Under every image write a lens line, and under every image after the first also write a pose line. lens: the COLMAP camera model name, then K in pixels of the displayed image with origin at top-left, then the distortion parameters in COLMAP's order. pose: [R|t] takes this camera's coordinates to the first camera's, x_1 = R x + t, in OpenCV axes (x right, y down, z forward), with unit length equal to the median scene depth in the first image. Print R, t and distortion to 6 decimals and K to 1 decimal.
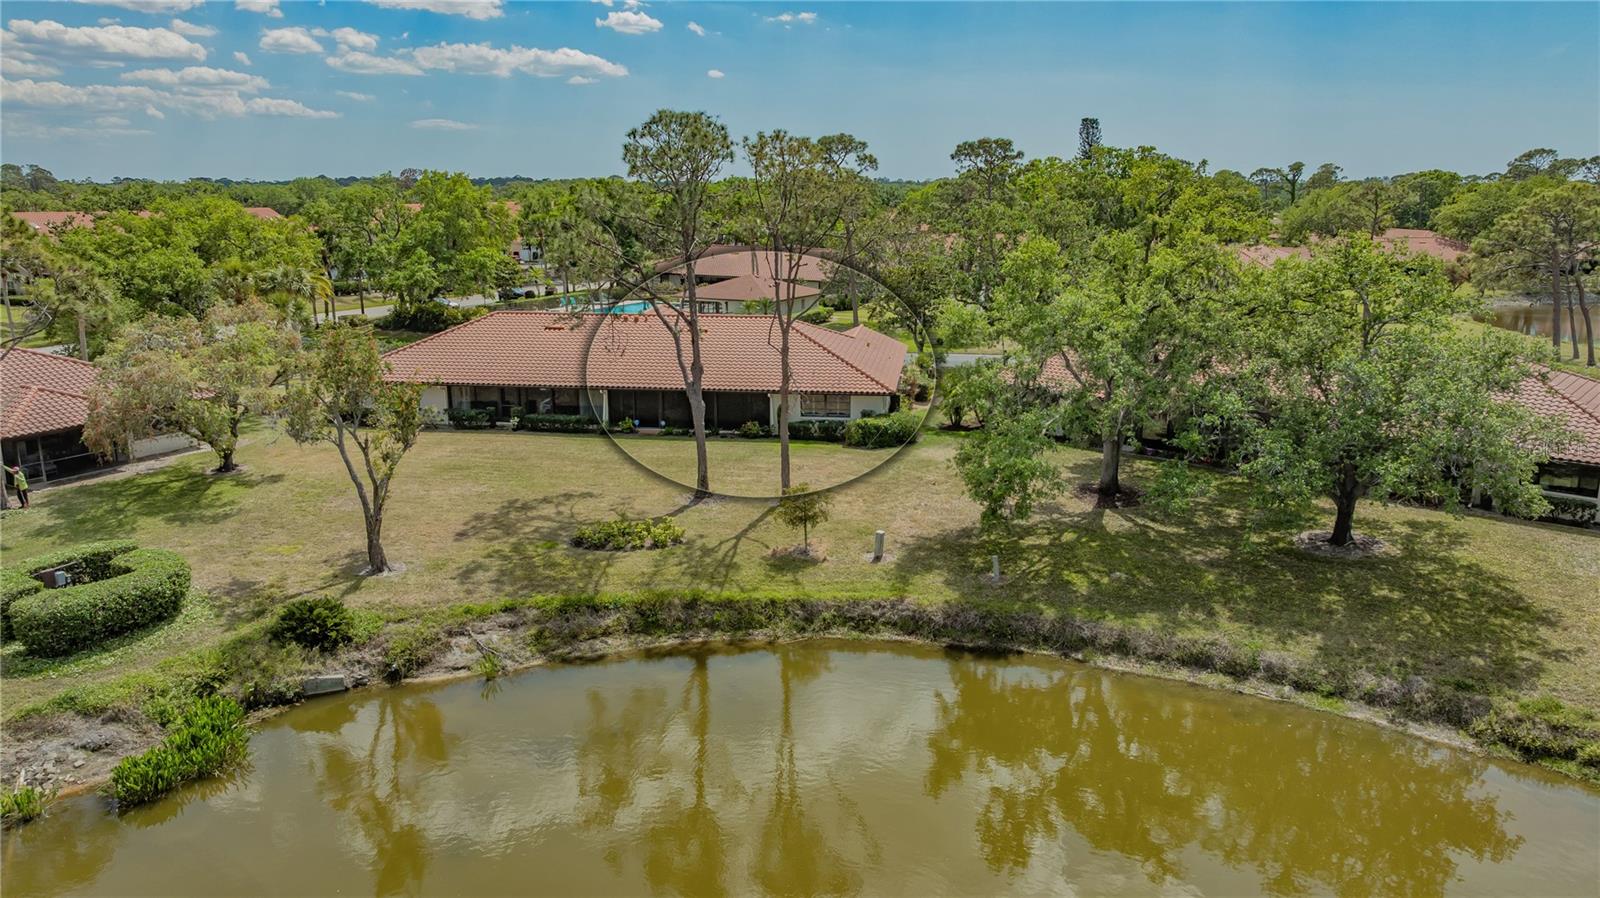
lens RADIAL K [[1136.9, 0, 802.1], [0, 1136.9, 442.2], [0, 0, 1]] dist [-0.049343, 0.057125]
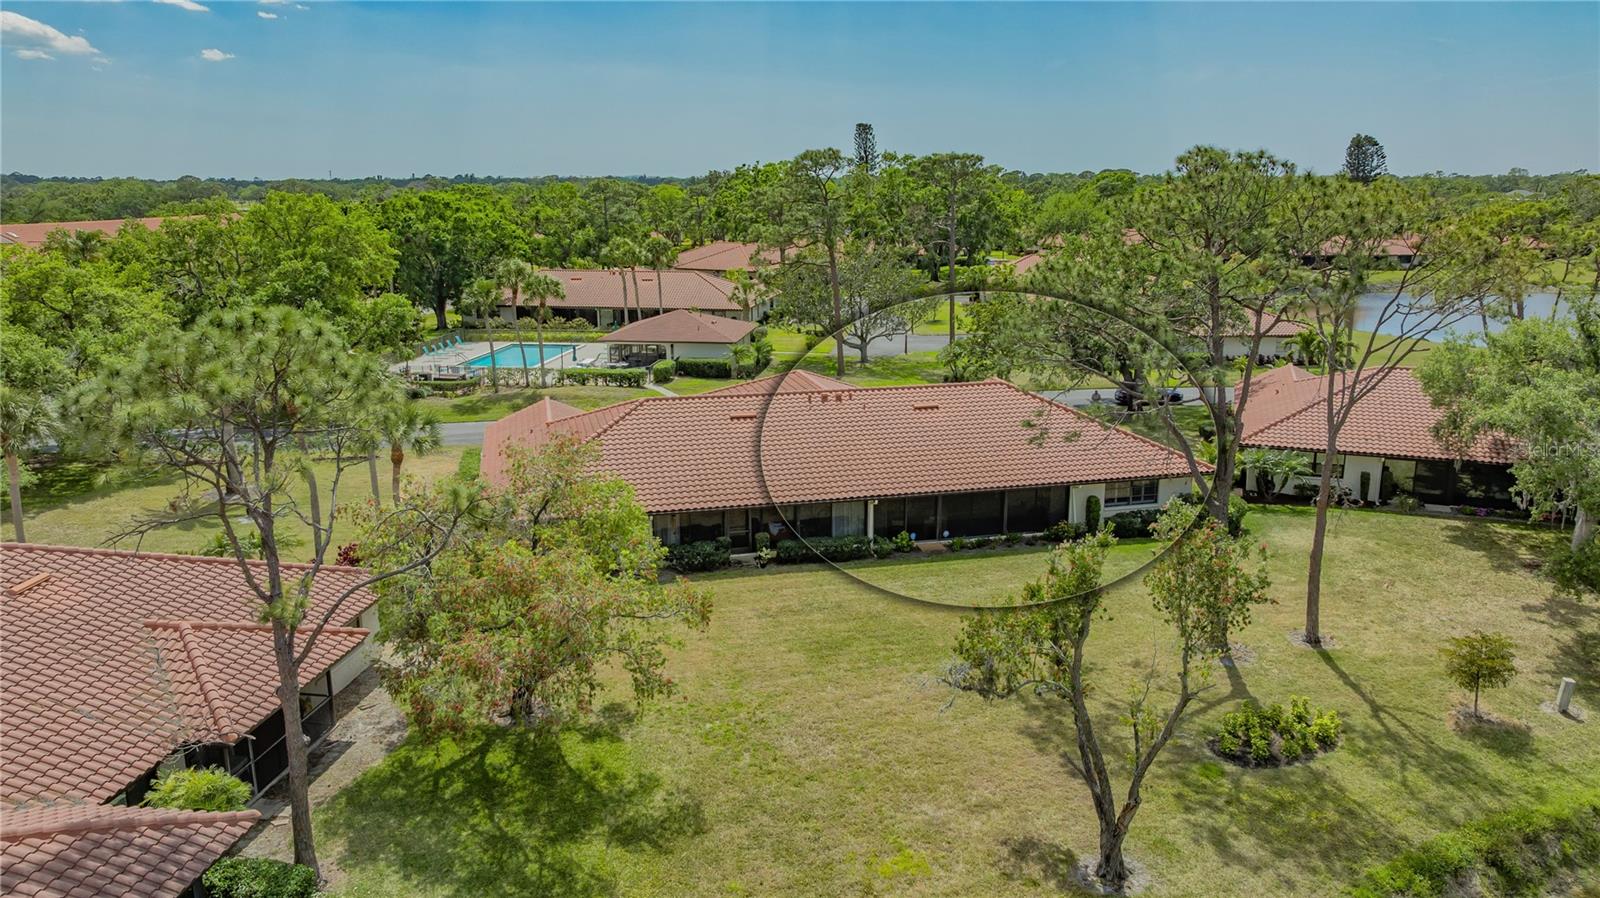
lens RADIAL K [[1130.6, 0, 803.3], [0, 1130.6, 450.8], [0, 0, 1]] dist [-0.020975, 0.007279]
pose [[0.931878, -0.087794, 0.351989, -0.775626], [0.083422, 0.996132, 0.027601, -0.165827], [-0.353050, 0.003643, 0.935597, 0.488062]]
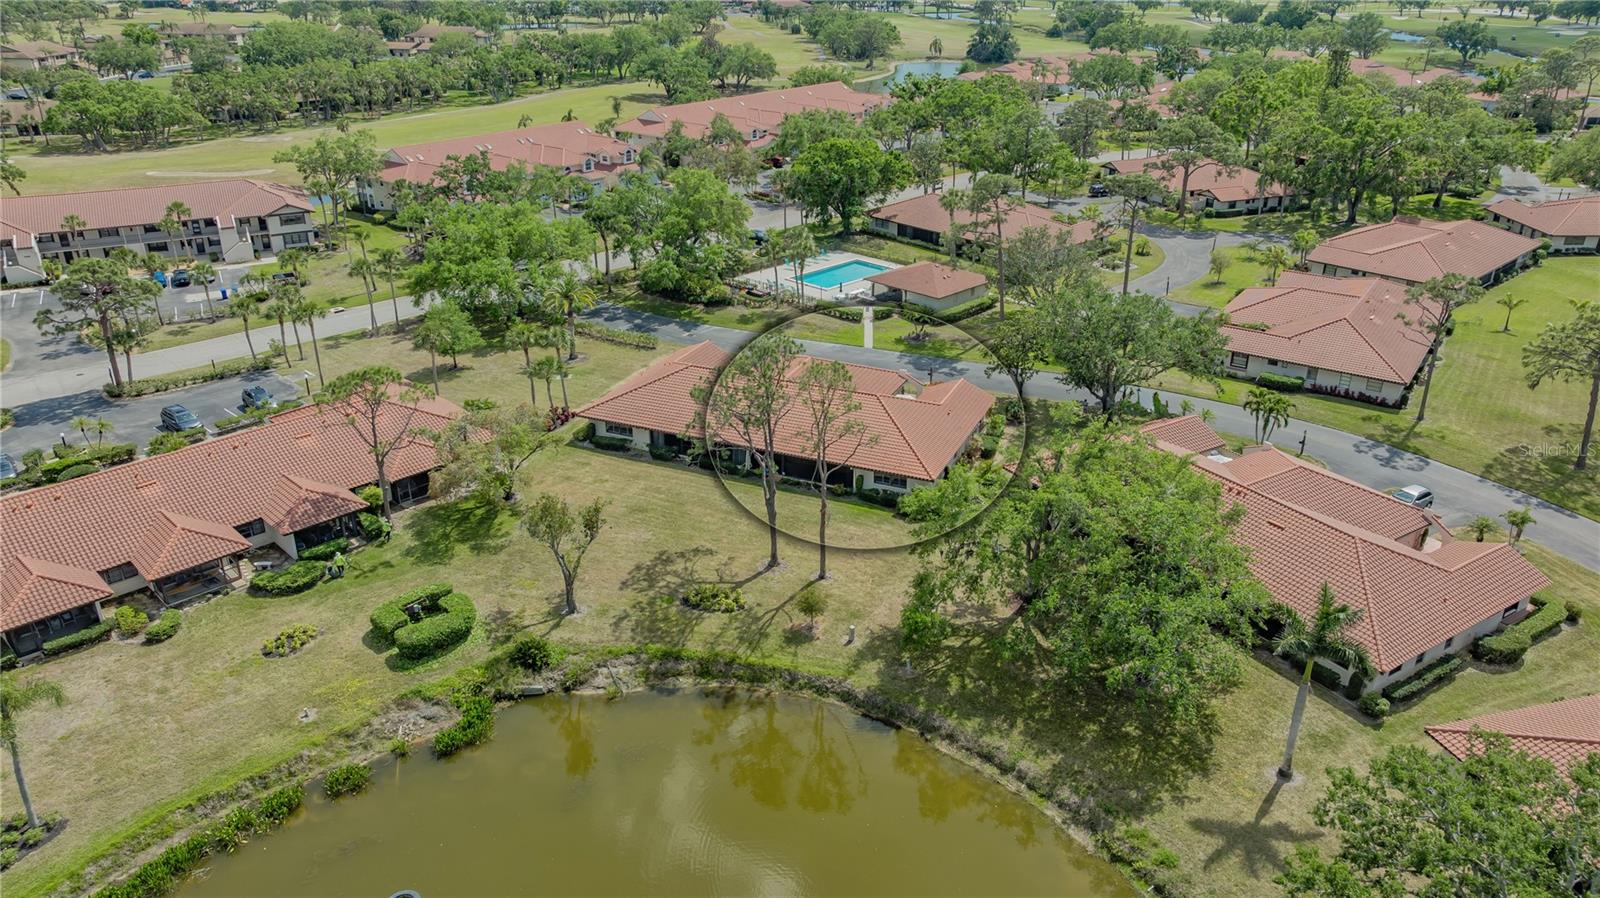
lens RADIAL K [[1130.6, 0, 803.3], [0, 1130.6, 450.8], [0, 0, 1]] dist [-0.020975, 0.007279]
pose [[0.960480, 0.117161, -0.252489, 0.425751], [-0.063679, 0.975533, 0.210430, -0.567226], [0.270966, -0.186035, 0.944441, -0.584827]]
